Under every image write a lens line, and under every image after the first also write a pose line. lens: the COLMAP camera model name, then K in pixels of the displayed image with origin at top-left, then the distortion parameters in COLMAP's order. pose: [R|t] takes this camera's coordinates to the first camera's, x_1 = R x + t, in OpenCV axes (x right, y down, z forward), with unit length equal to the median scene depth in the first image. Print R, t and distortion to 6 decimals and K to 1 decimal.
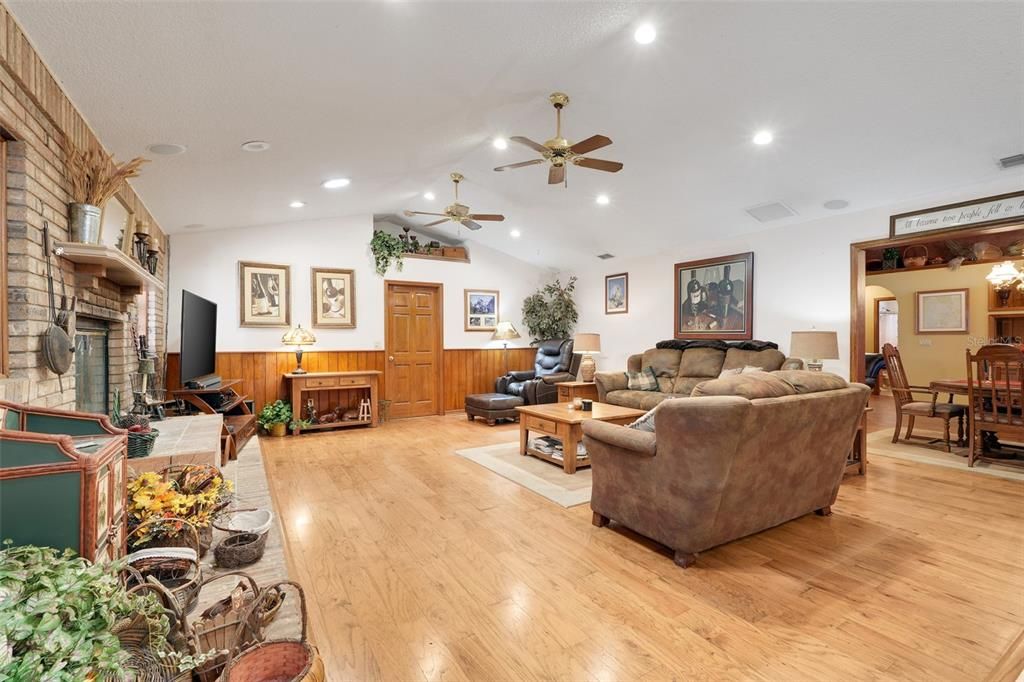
lens RADIAL K [[453.5, 0, 506.3], [0, 453.5, 340.7], [0, 0, 1]] dist [-0.001742, 0.000490]
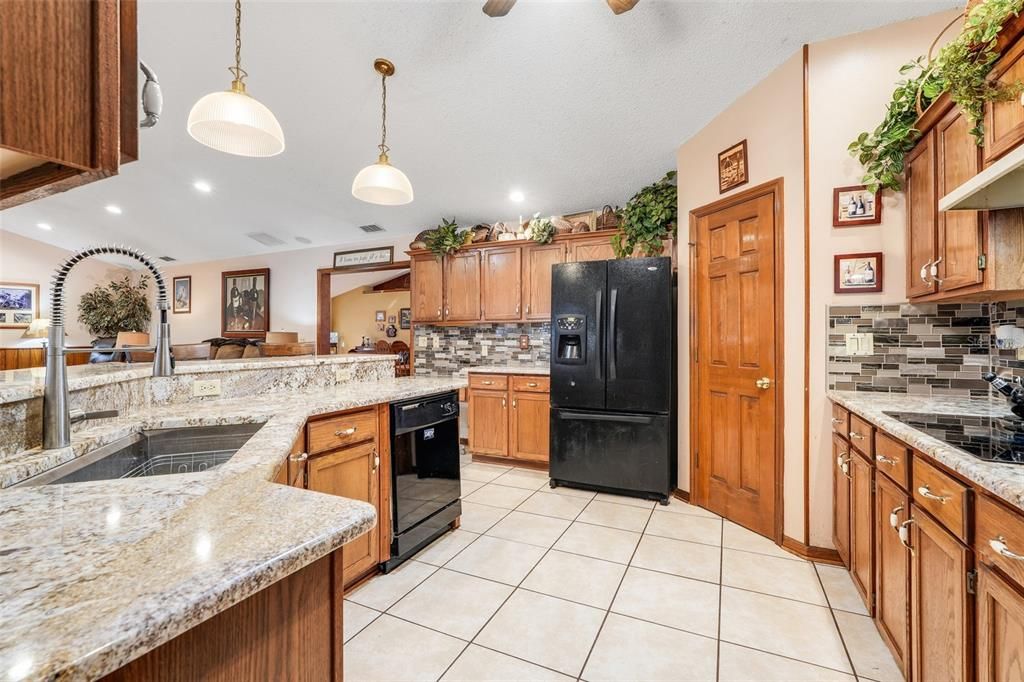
lens RADIAL K [[453.5, 0, 484.5], [0, 453.5, 333.9], [0, 0, 1]] dist [-0.001742, 0.000490]
pose [[0.844156, 0.003594, 0.536085, 0.319696], [0.001197, 0.999962, -0.008588, -0.001739], [-0.536096, 0.007891, 0.844120, -0.324290]]
